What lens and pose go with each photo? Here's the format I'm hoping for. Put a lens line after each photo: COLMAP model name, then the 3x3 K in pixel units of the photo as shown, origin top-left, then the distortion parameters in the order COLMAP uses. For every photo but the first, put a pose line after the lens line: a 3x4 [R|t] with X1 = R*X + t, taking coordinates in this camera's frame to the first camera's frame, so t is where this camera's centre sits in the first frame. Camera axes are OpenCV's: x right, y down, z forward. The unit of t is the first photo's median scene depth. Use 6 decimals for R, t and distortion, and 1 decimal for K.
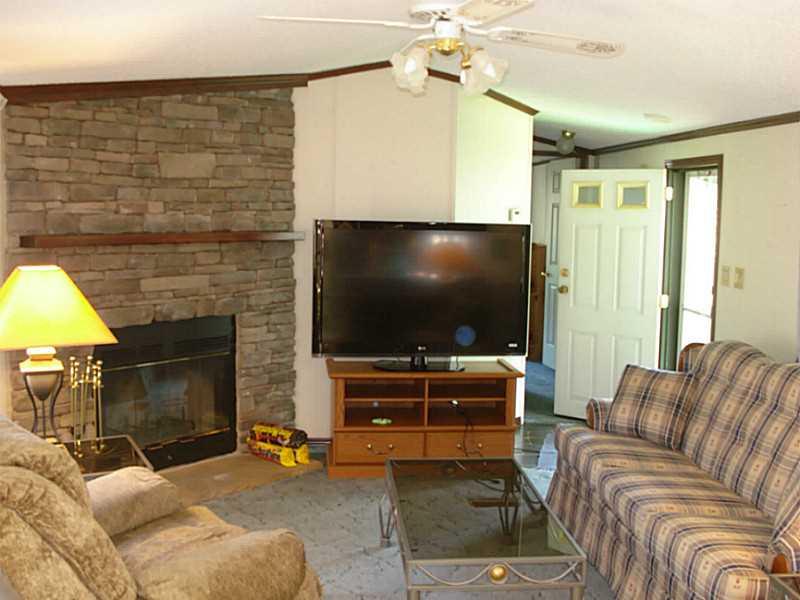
lens RADIAL K [[902.5, 0, 400.0], [0, 902.5, 300.0], [0, 0, 1]] dist [-0.070947, -0.045128]
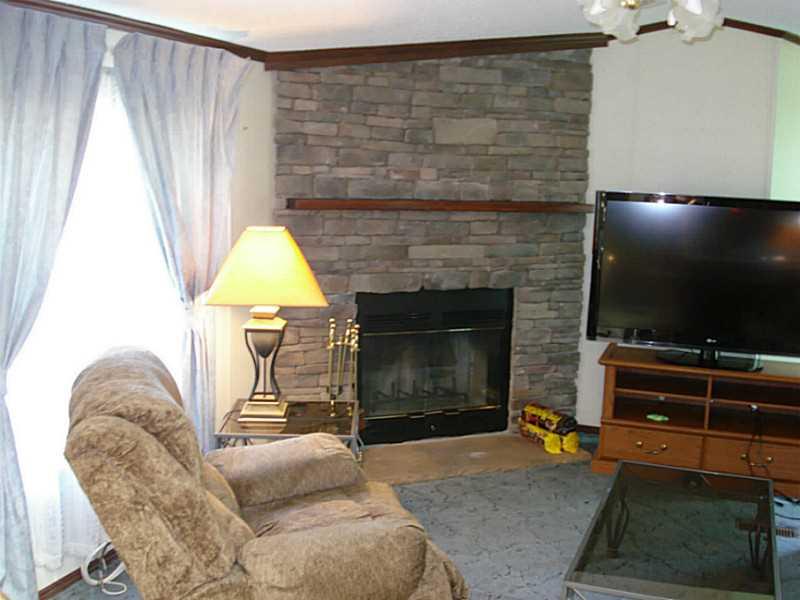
lens RADIAL K [[902.5, 0, 400.0], [0, 902.5, 300.0], [0, 0, 1]] dist [-0.070947, -0.045128]
pose [[0.903868, 0.071889, -0.421728, 0.125443], [-0.060292, 0.997347, 0.040788, -0.003803], [0.423542, -0.011440, 0.905804, 0.089883]]
